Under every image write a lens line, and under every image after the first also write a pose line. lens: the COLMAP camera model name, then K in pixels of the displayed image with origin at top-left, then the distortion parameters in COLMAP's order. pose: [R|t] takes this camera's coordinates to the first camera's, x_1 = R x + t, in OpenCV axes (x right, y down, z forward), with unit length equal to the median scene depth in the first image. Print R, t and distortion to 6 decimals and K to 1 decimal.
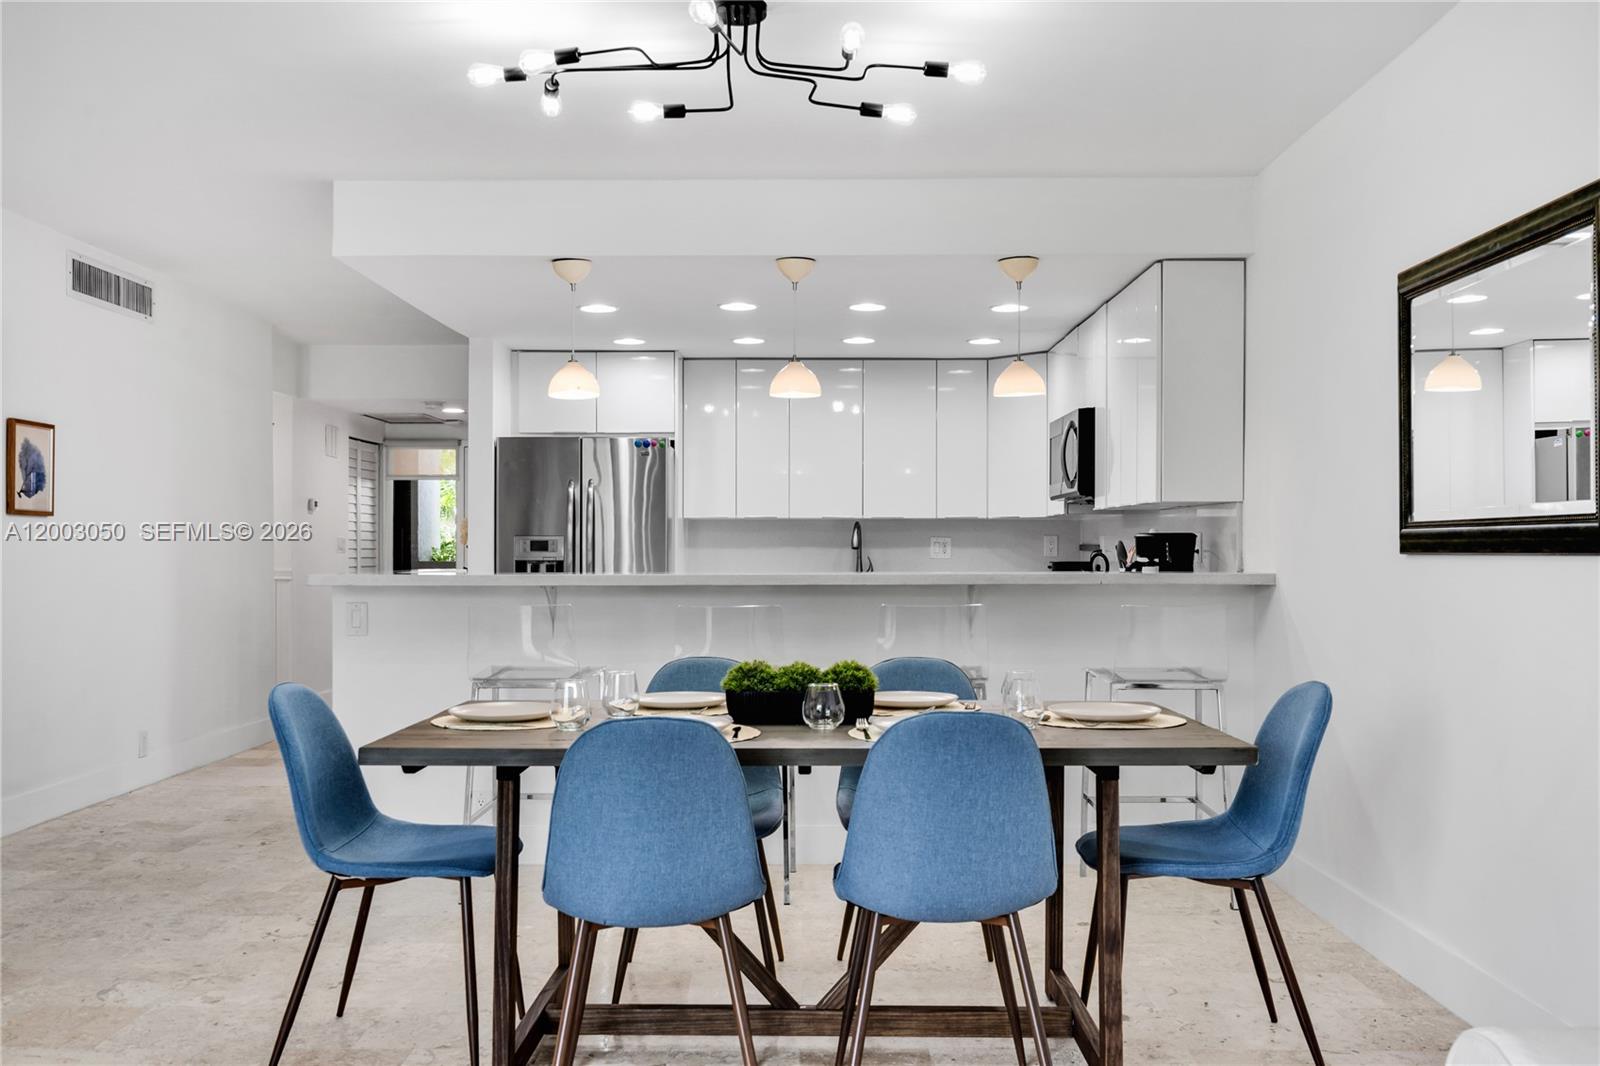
lens RADIAL K [[1419.0, 0, 804.7], [0, 1419.0, 550.1], [0, 0, 1]] dist [0.004389, -0.014968]
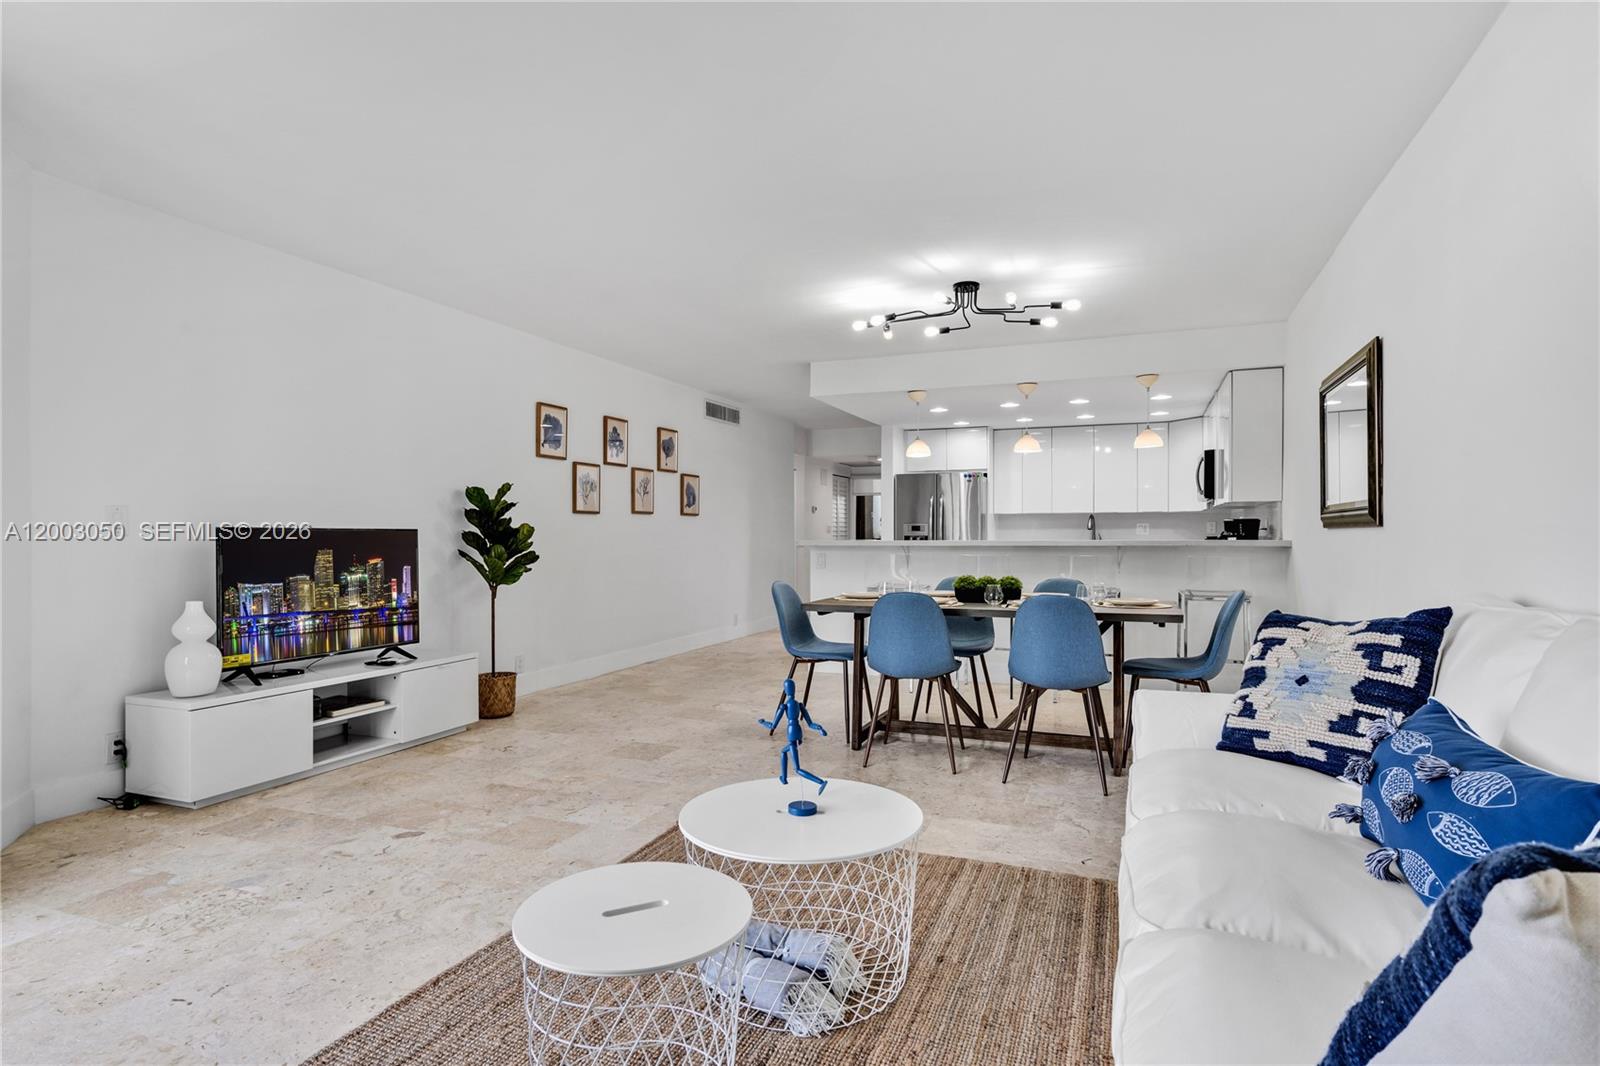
lens RADIAL K [[852.1, 0, 792.0], [0, 852.1, 534.9], [0, 0, 1]] dist [-0.000239, -0.000392]
pose [[0.927711, -0.001429, -0.373295, 0.114506], [0.001661, 0.999999, 0.000300, 0.006419], [0.373294, -0.000898, 0.927712, -0.203425]]
